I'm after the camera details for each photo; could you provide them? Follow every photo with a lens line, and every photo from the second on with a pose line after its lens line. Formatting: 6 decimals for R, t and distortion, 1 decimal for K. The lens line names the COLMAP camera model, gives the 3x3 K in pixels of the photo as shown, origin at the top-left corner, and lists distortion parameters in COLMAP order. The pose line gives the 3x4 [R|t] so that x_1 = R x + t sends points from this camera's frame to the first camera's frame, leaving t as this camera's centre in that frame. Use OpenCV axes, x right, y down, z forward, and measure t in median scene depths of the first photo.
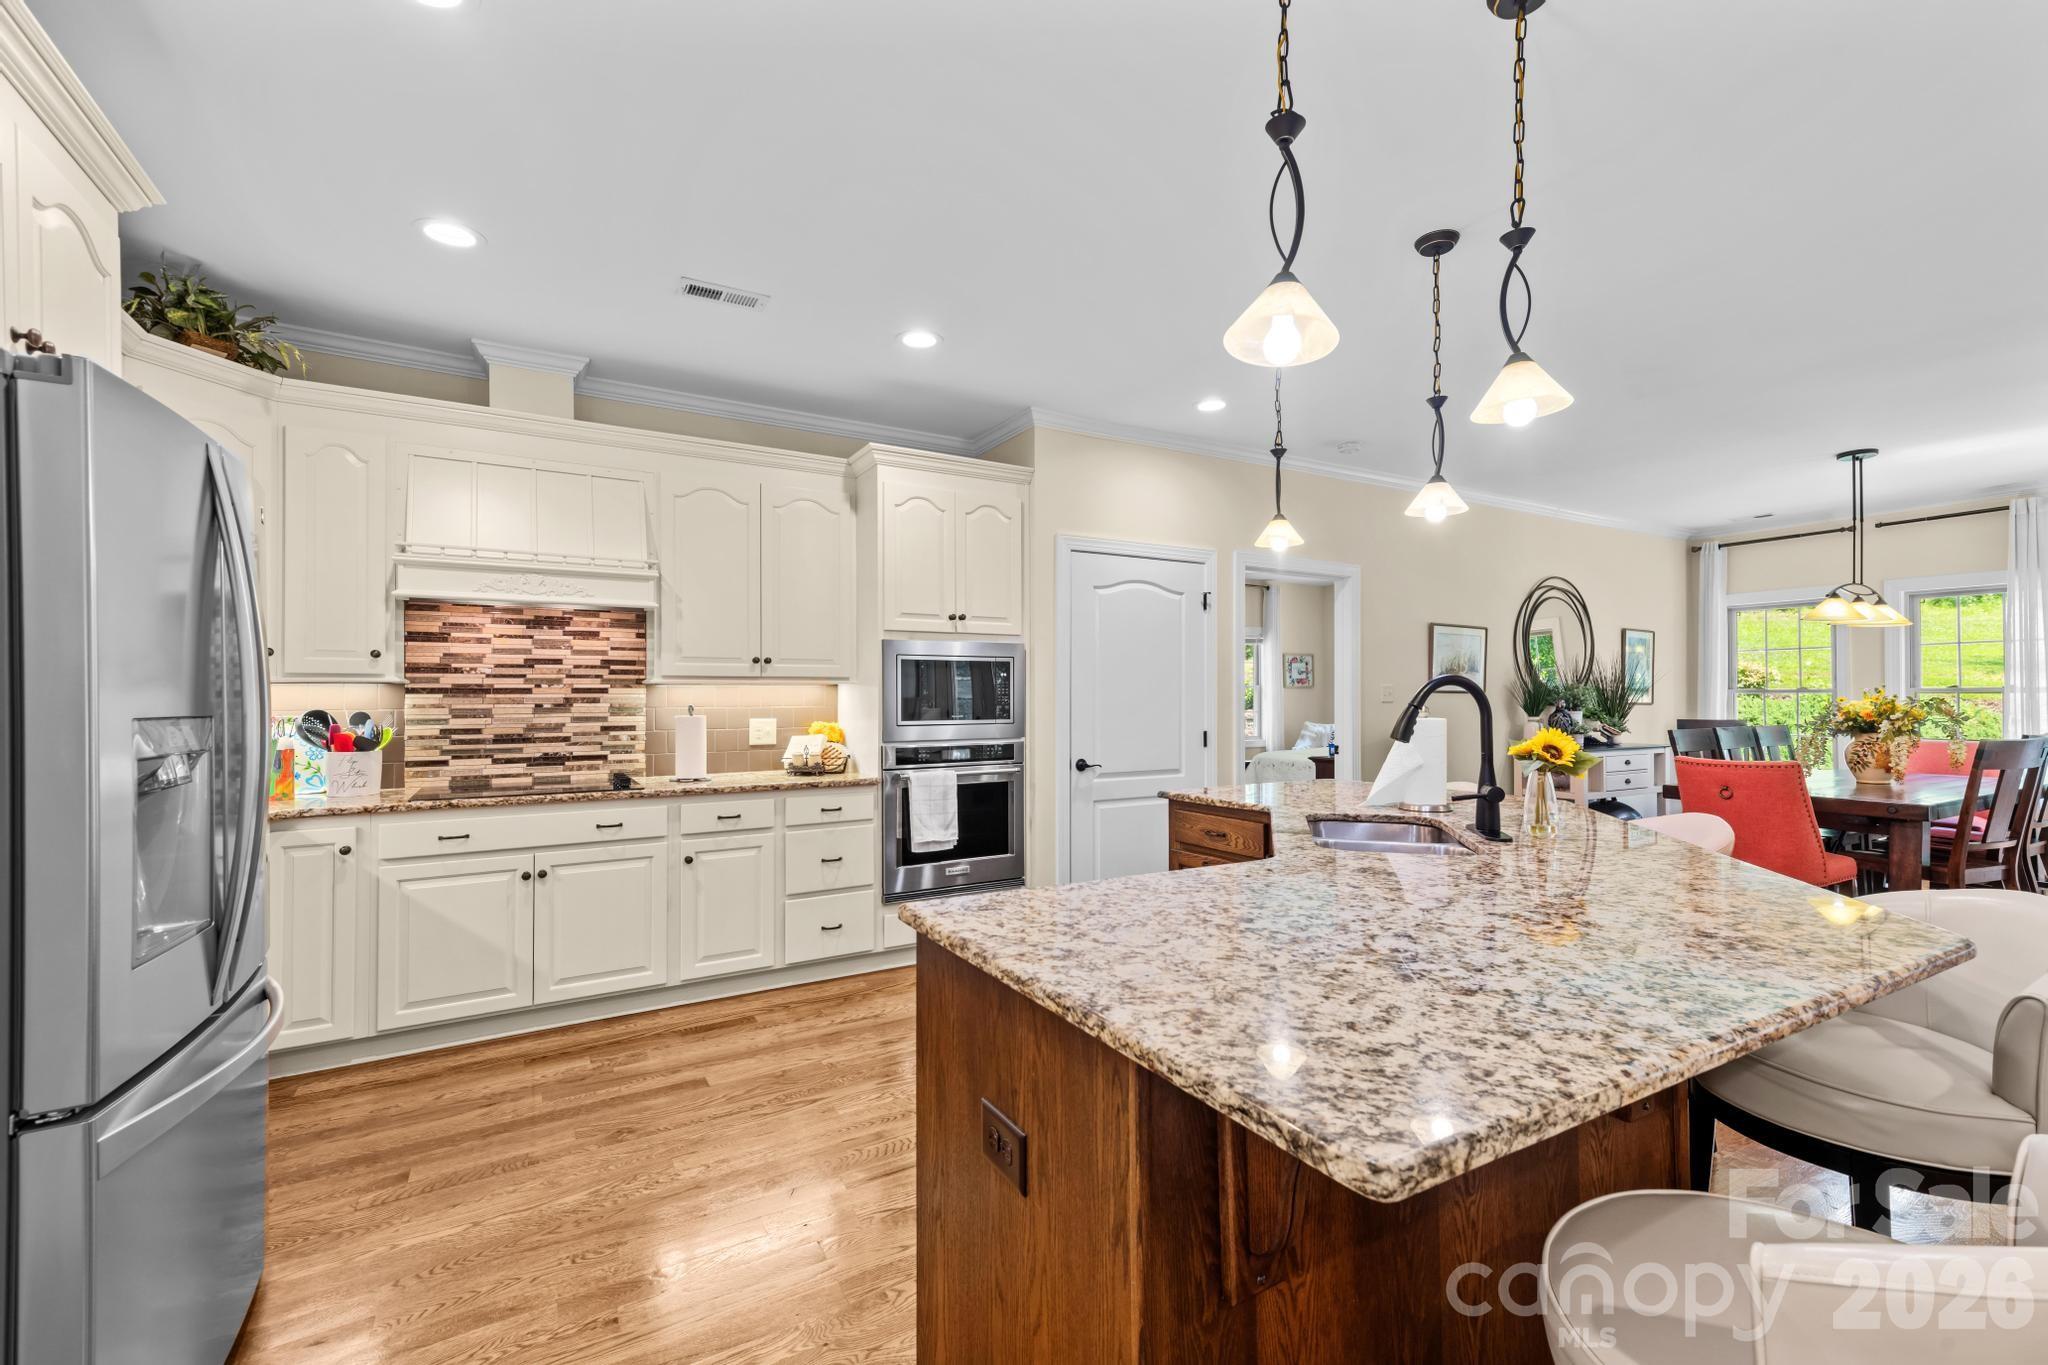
lens RADIAL K [[870.2, 0, 1035.1], [0, 870.2, 683.8], [0, 0, 1]] dist [0.020647, 0.000190]
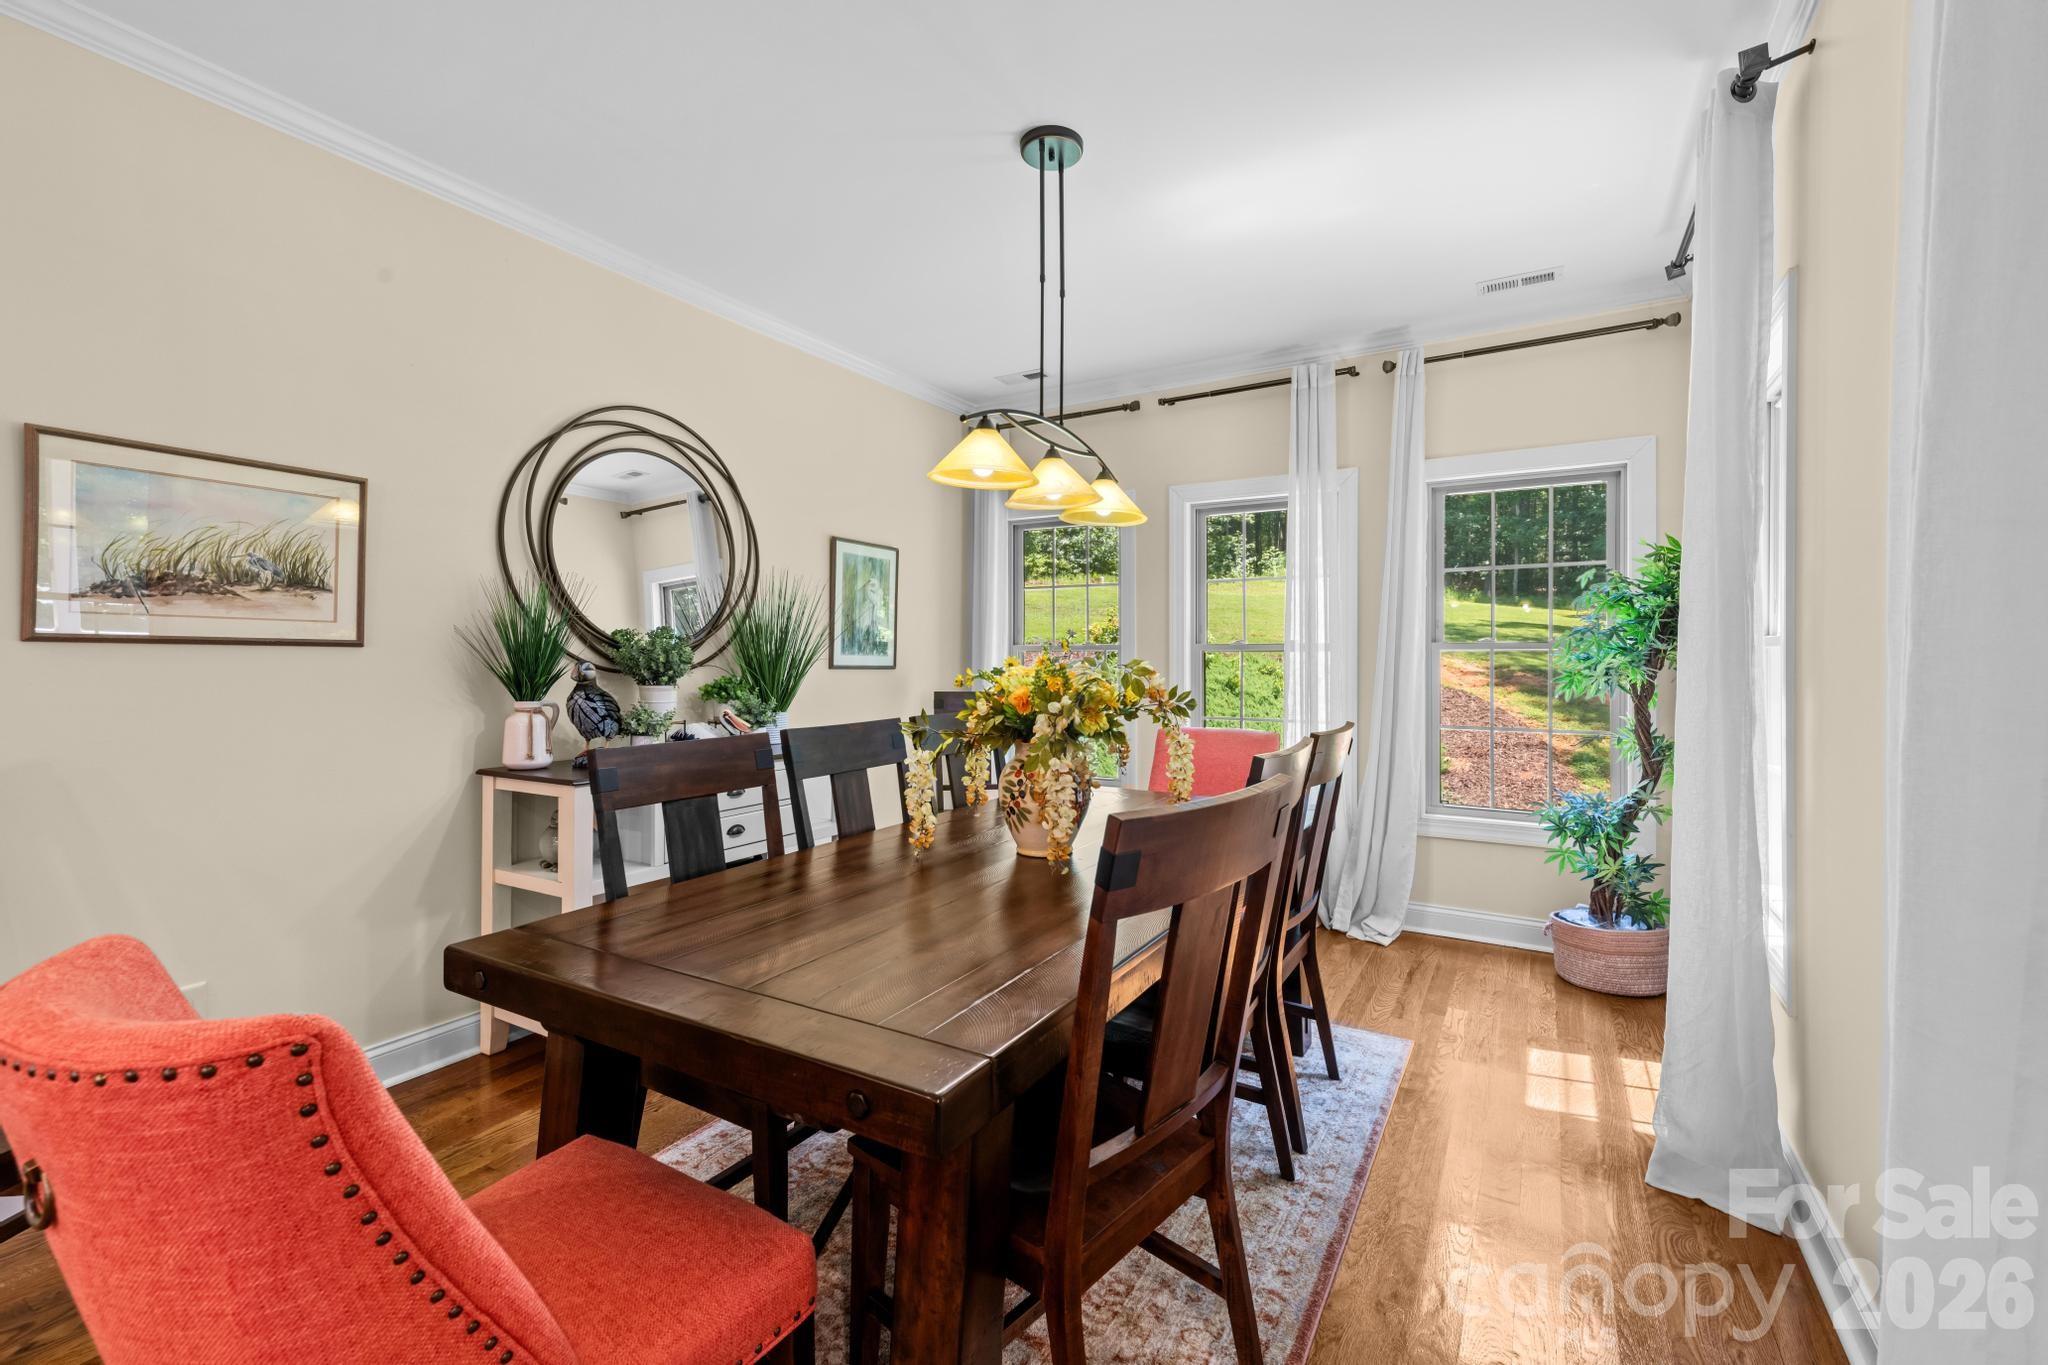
lens RADIAL K [[876.1, 0, 1043.3], [0, 876.1, 665.9], [0, 0, 1]] dist [0.018932, 0.000112]
pose [[0.870808, -0.001176, 0.491622, 0.952161], [-0.011557, 0.999672, 0.022862, 0.011843], [-0.491487, -0.025590, 0.870509, 0.809195]]
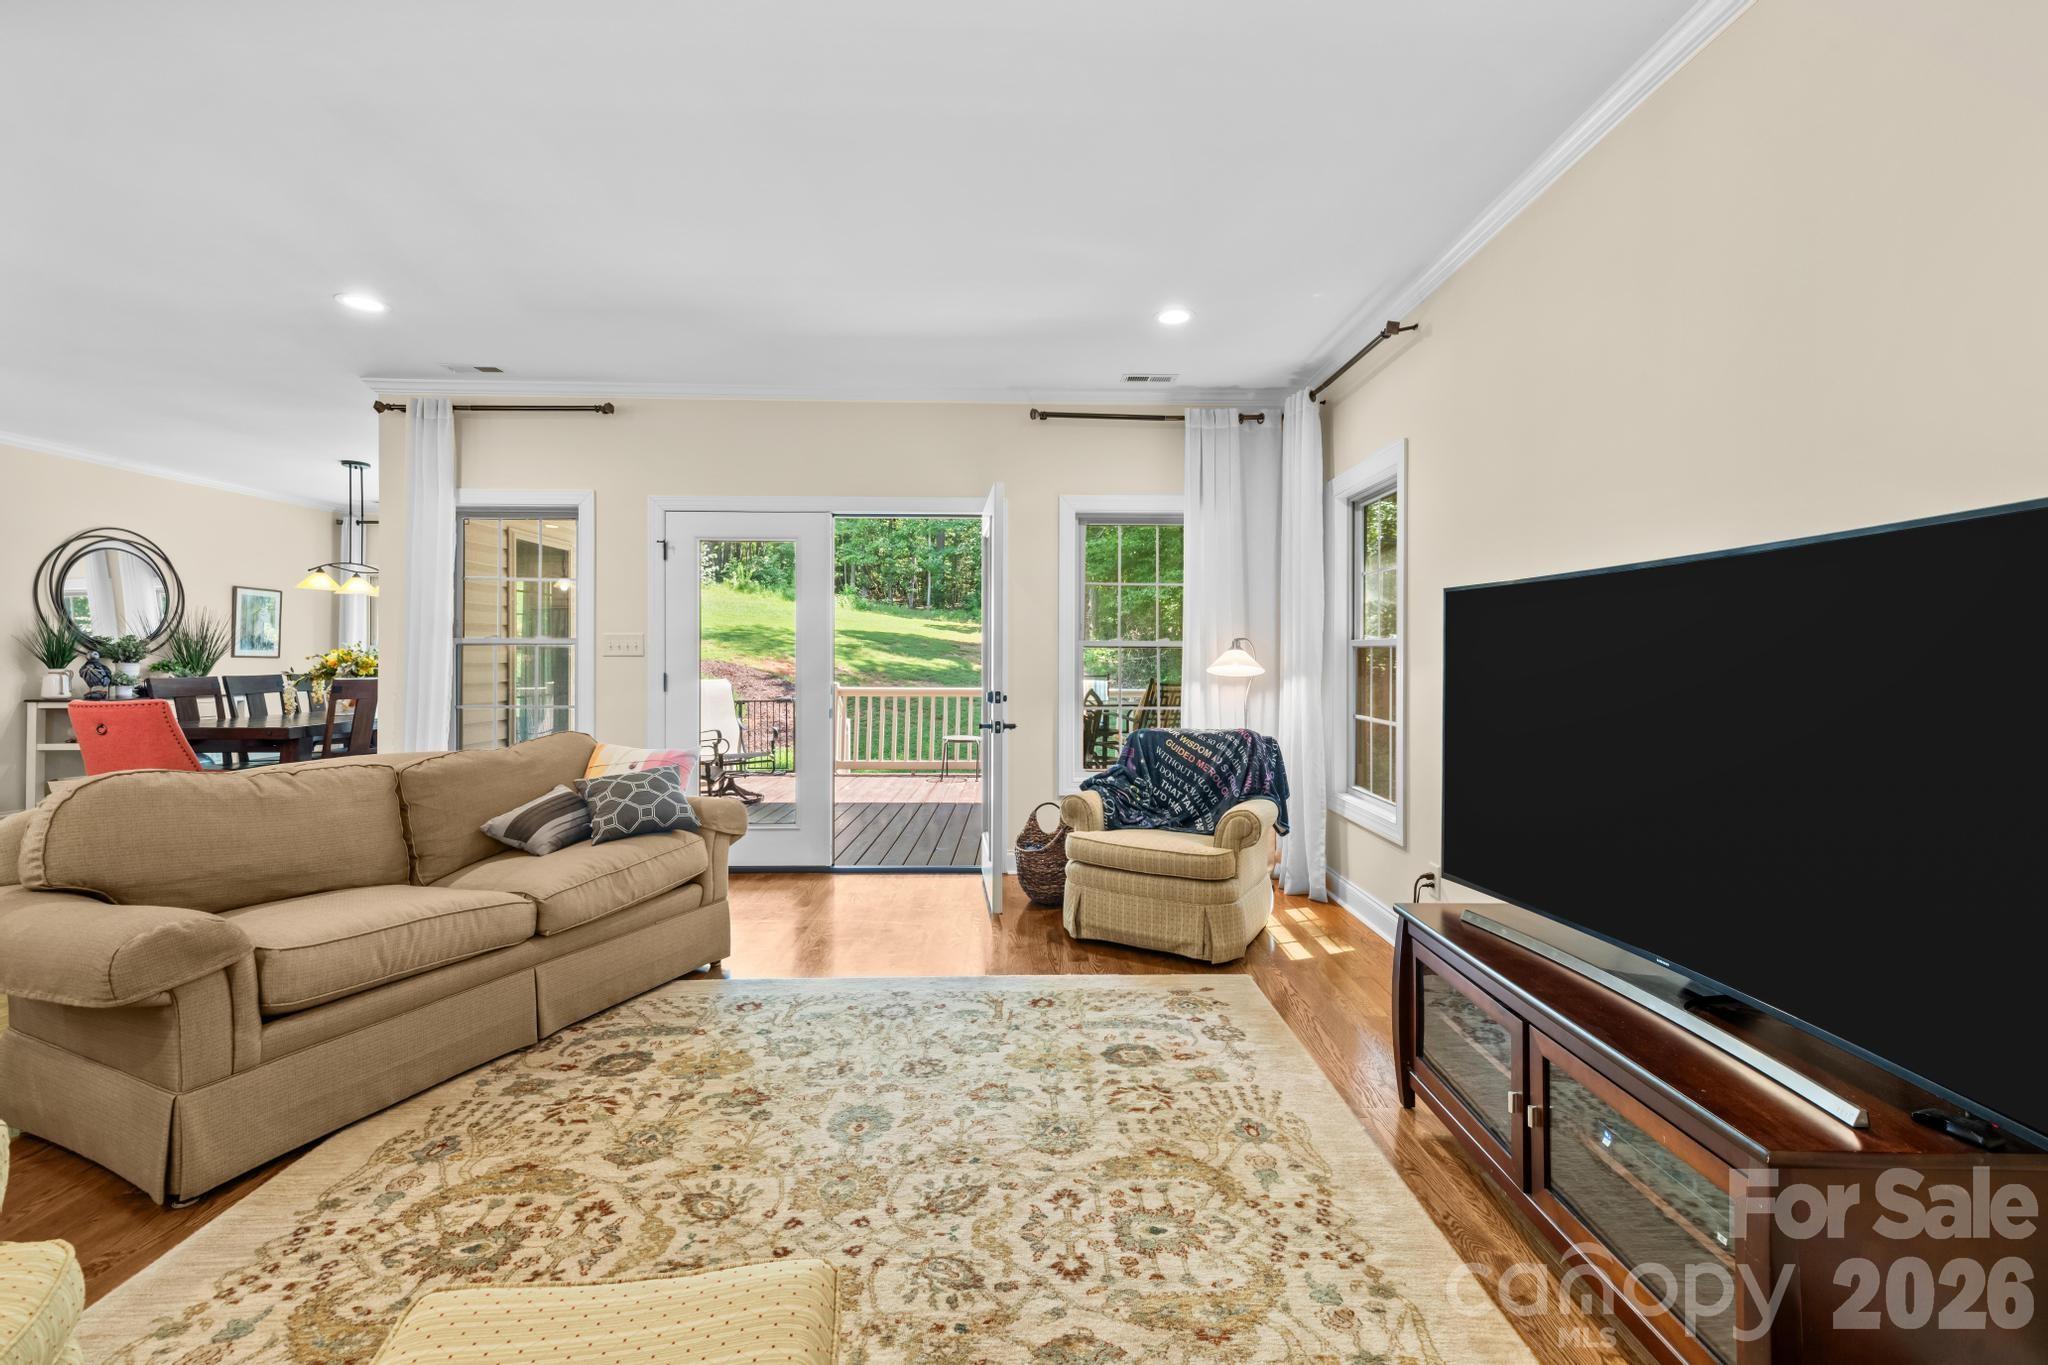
lens RADIAL K [[867.8, 0, 1040.3], [0, 867.8, 655.2], [0, 0, 1]] dist [0.018338, 0.000219]
pose [[0.490009, 0.006420, 0.871694, 0.405484], [-0.017586, 0.999842, 0.002522, 0.001513], [-0.871540, -0.016566, 0.490044, -0.713965]]
